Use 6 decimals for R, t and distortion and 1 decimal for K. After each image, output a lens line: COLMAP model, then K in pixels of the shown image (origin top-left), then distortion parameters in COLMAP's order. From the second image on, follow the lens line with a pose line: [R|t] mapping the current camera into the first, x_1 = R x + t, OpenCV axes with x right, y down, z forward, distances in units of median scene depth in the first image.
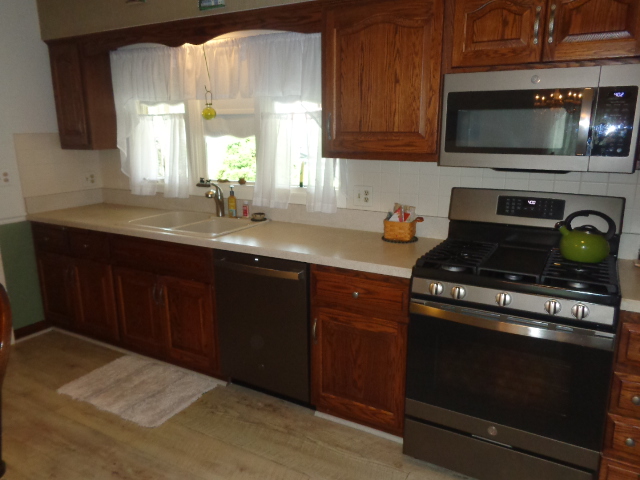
lens RADIAL K [[479.0, 0, 320.4], [0, 479.0, 238.6], [0, 0, 1]] dist [-0.007689, 0.004538]
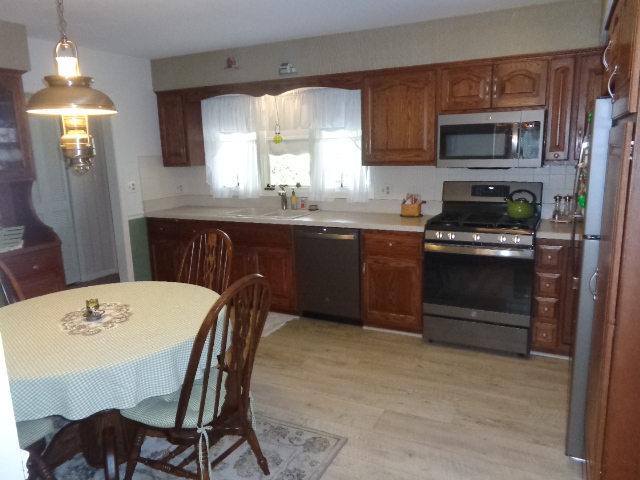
lens RADIAL K [[479.0, 0, 319.8], [0, 479.0, 238.2], [0, 0, 1]] dist [-0.007689, 0.004538]
pose [[0.998782, -0.030976, 0.038415, -0.217499], [0.032538, 0.998641, -0.040722, 0.140435], [-0.037101, 0.041922, 0.998432, -0.614035]]
